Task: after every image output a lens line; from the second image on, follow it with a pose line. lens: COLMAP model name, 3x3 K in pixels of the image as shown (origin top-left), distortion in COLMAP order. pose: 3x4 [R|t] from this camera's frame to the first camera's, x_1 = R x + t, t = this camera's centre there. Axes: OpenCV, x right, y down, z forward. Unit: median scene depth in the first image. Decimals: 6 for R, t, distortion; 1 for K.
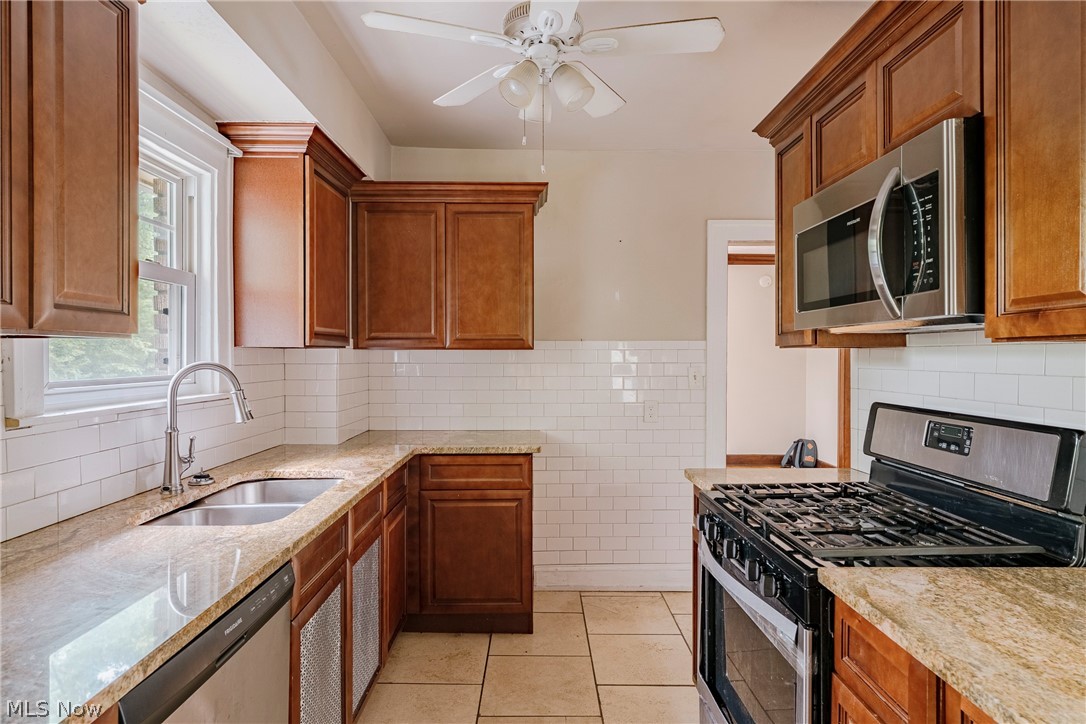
lens RADIAL K [[605.8, 0, 538.2], [0, 605.8, 363.8], [0, 0, 1]] dist [0.005451, -0.001871]
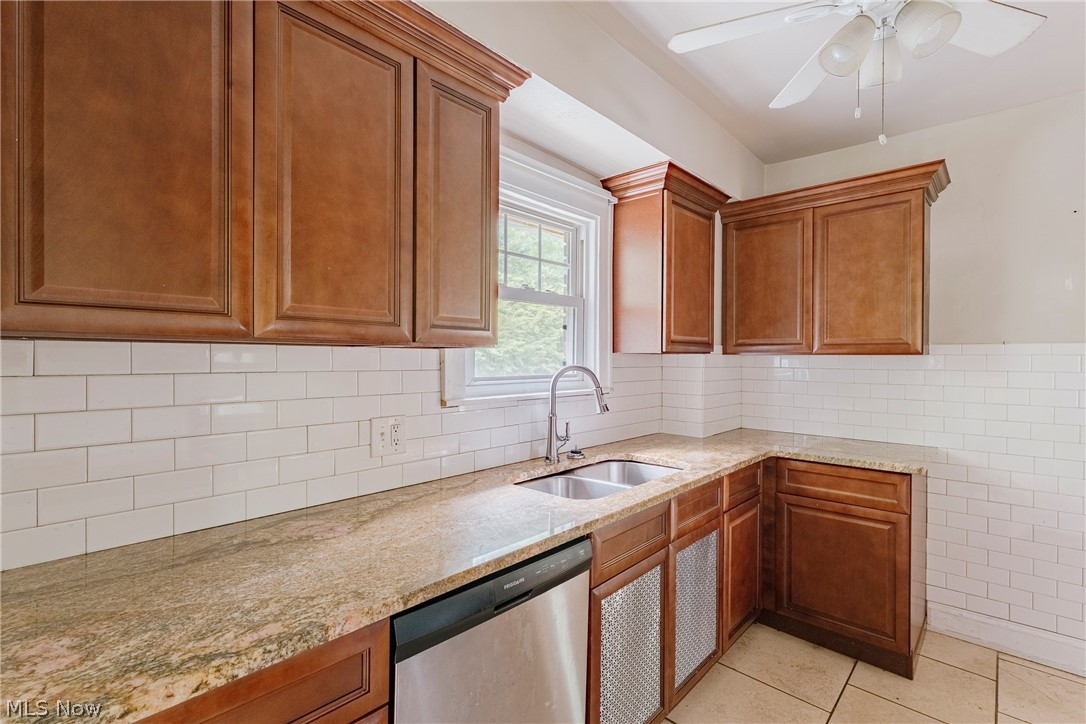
lens RADIAL K [[493.0, 0, 545.6], [0, 493.0, 362.7], [0, 0, 1]] dist [0.005716, -0.001865]
pose [[0.738703, 0.009420, -0.673965, 0.096180], [-0.014161, 0.999899, -0.001546, -0.004218], [0.673882, 0.010686, 0.738761, 0.142190]]
